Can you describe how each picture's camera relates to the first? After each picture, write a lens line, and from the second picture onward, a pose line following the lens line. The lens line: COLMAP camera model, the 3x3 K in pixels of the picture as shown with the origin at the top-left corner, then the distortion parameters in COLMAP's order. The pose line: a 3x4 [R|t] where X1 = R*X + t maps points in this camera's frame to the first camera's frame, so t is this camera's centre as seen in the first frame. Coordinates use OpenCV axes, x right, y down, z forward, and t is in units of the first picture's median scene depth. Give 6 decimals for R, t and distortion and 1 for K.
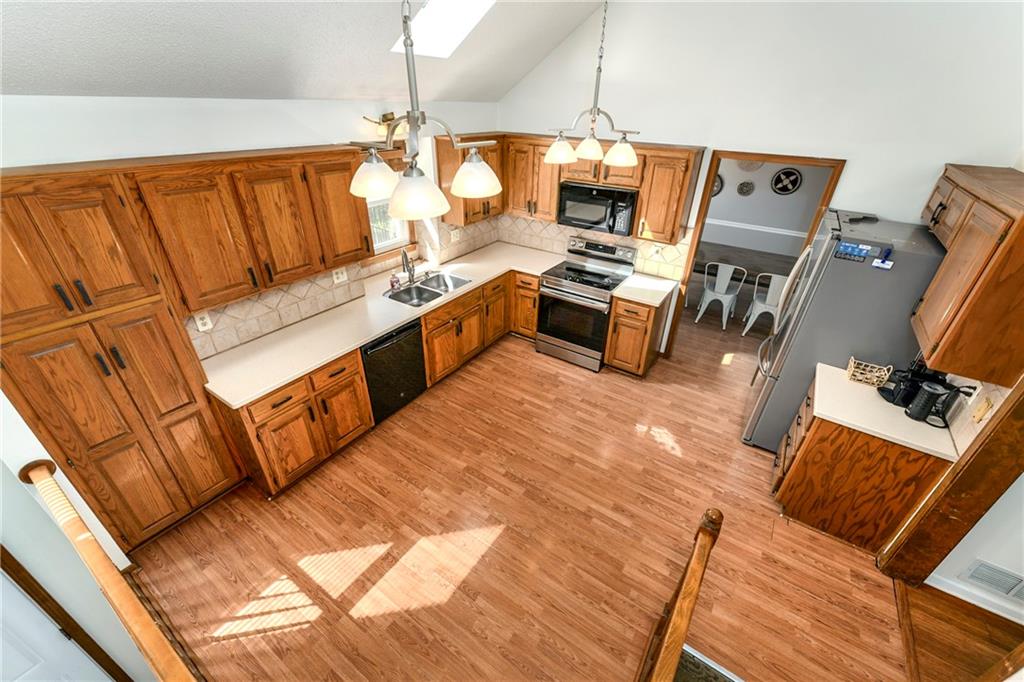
lens RADIAL K [[414.6, 0, 512.0], [0, 414.6, 341.0], [0, 0, 1]] dist [-0.000101, -0.000102]
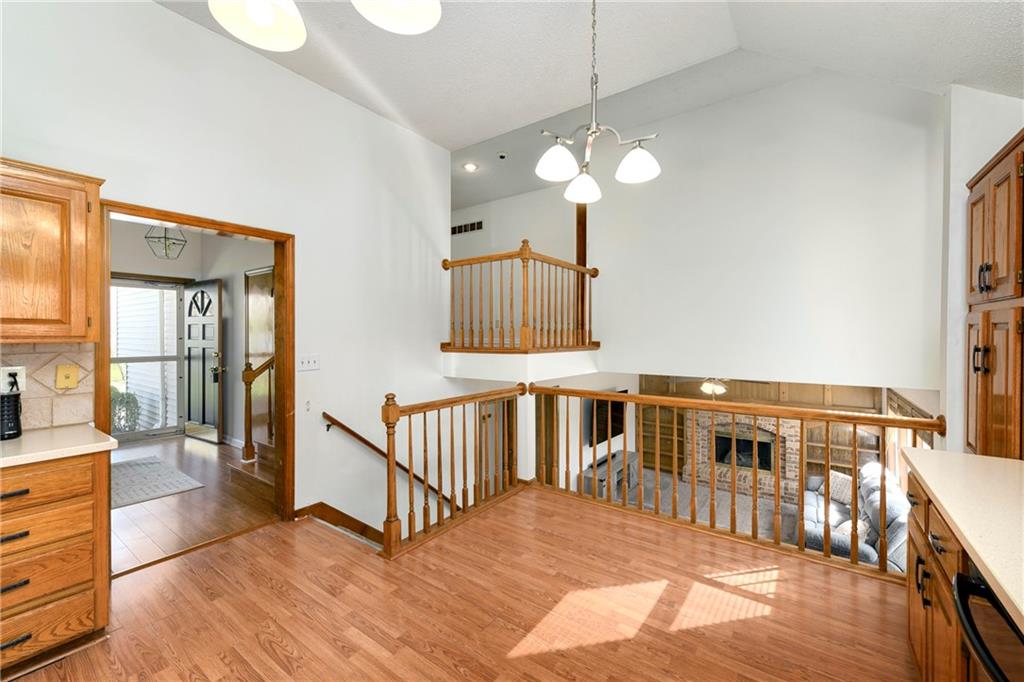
lens RADIAL K [[412.7, 0, 516.3], [0, 412.7, 335.6], [0, 0, 1]] dist [0.002330, 0.000067]
pose [[-0.999267, -0.019284, 0.033067, -0.005901], [0.000175, 0.861520, 0.507724, -0.242405], [-0.038279, 0.507358, -0.860885, 0.979189]]
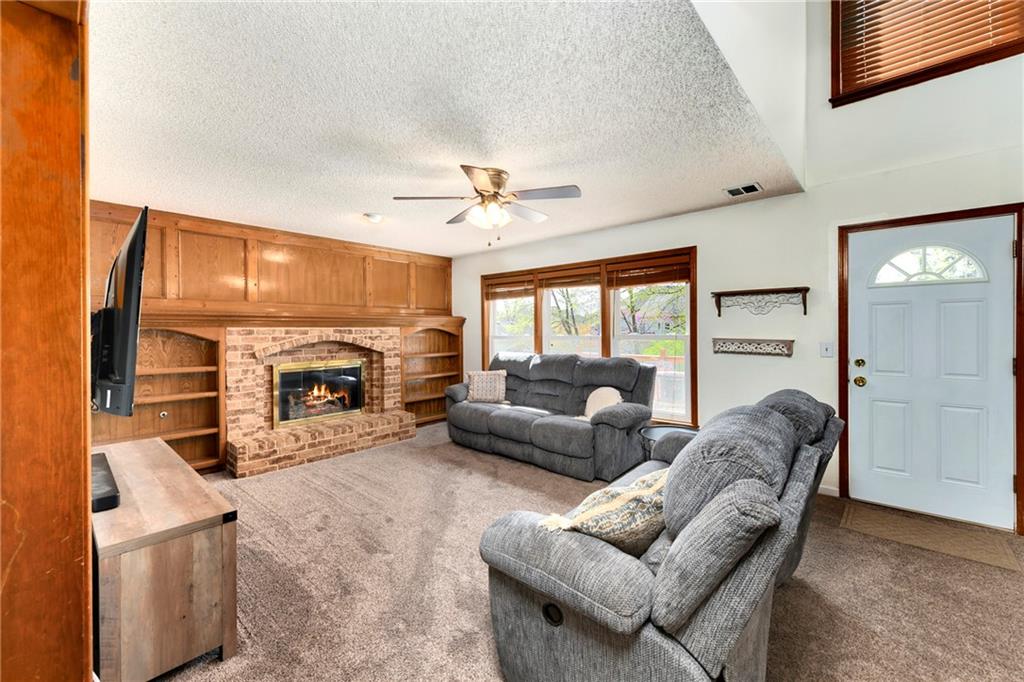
lens RADIAL K [[411.7, 0, 520.5], [0, 411.7, 327.7], [0, 0, 1]] dist [0.000907, -0.000064]
pose [[-0.151078, -0.014957, -0.988409, 0.079997], [-0.498171, 0.864783, 0.063059, 0.797630], [0.853815, 0.501924, -0.138100, 0.011793]]
